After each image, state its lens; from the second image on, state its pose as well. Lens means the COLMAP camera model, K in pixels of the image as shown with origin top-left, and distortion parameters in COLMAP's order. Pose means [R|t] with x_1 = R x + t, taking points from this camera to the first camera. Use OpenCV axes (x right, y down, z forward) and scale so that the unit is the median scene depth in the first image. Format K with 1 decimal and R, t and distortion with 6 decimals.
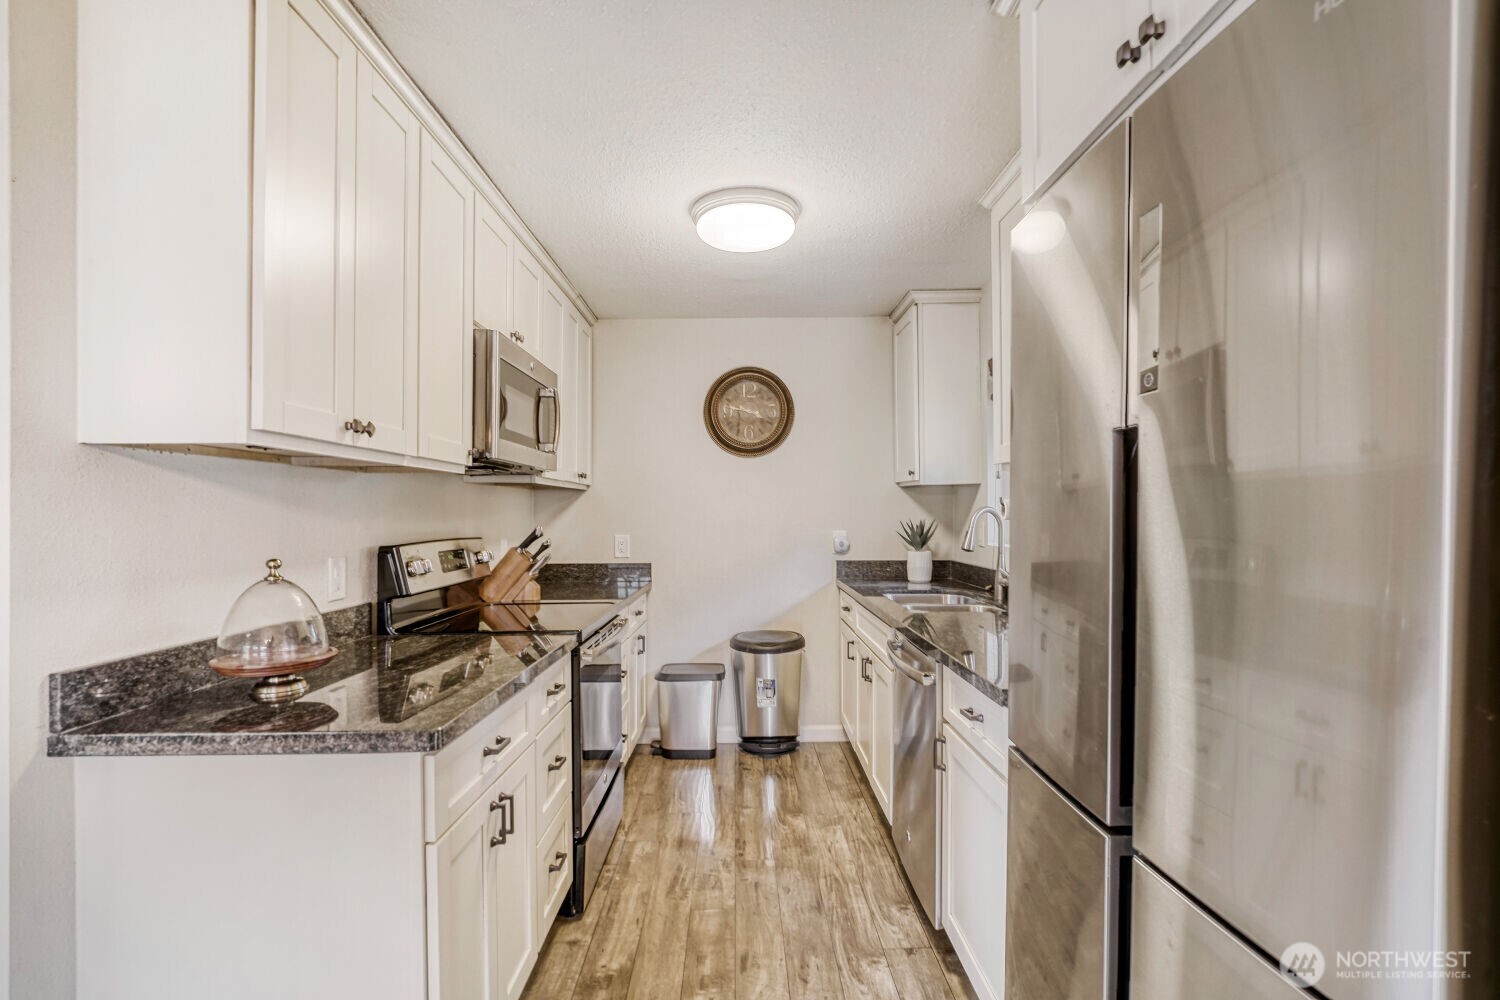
lens RADIAL K [[720.8, 0, 751.7], [0, 720.8, 506.8], [0, 0, 1]] dist [-0.009967, 0.000812]
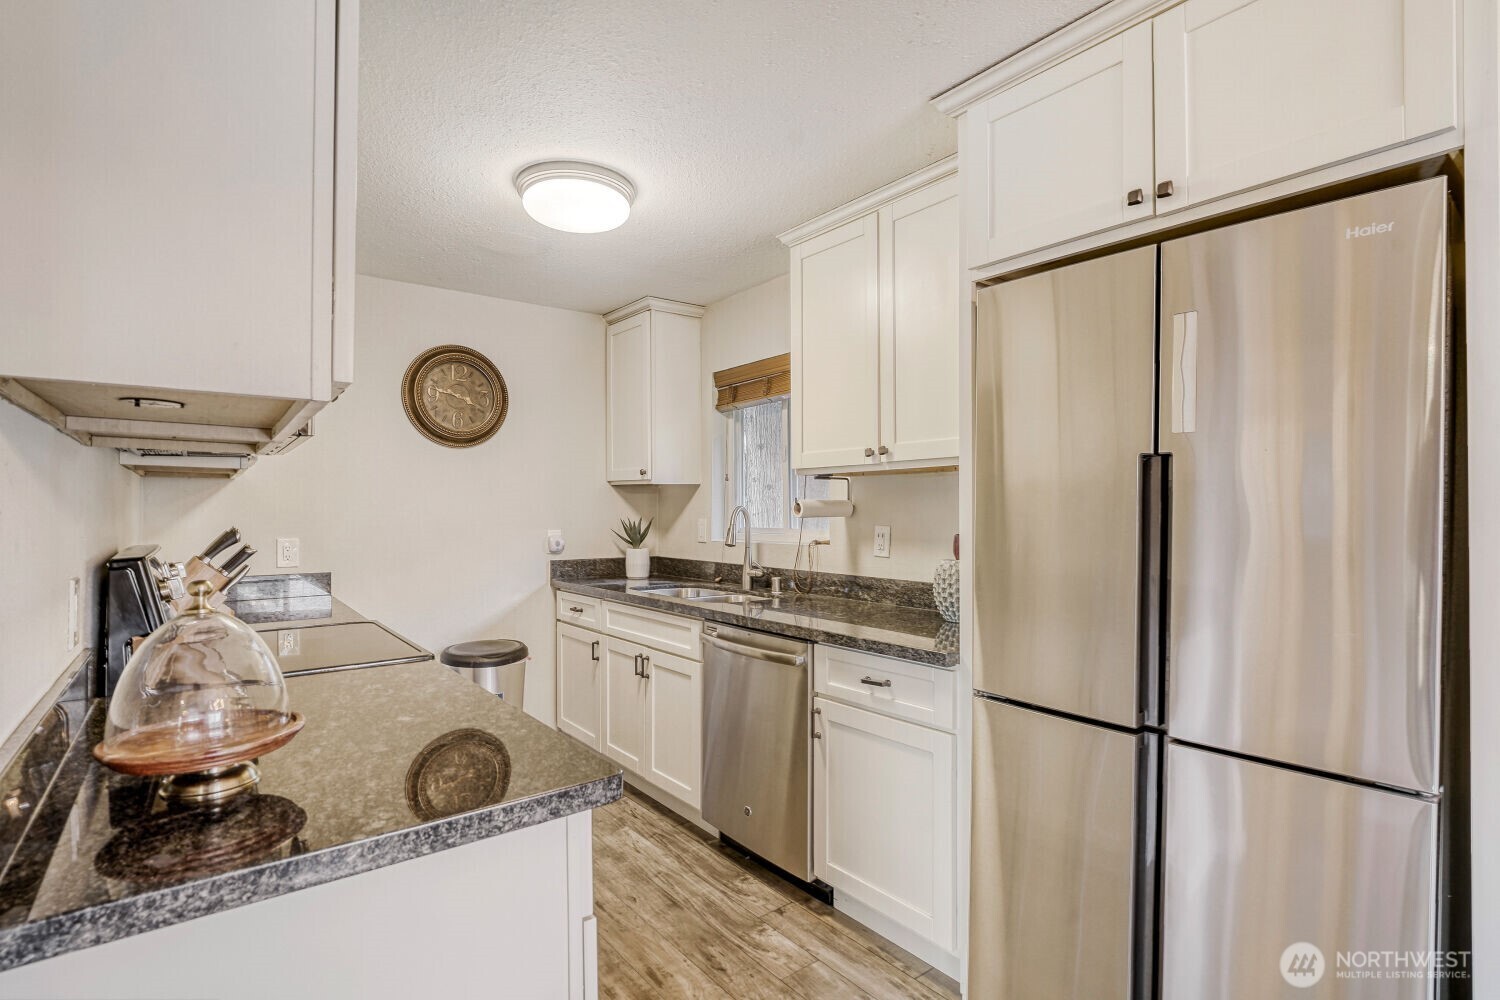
lens RADIAL K [[720.8, 0, 747.7], [0, 720.8, 501.6], [0, 0, 1]] dist [-0.009967, 0.000812]
pose [[0.801625, 0.012076, 0.597705, -0.367849], [-0.008683, 0.999926, -0.008558, 0.002575], [-0.597764, 0.001671, 0.801670, 0.113401]]
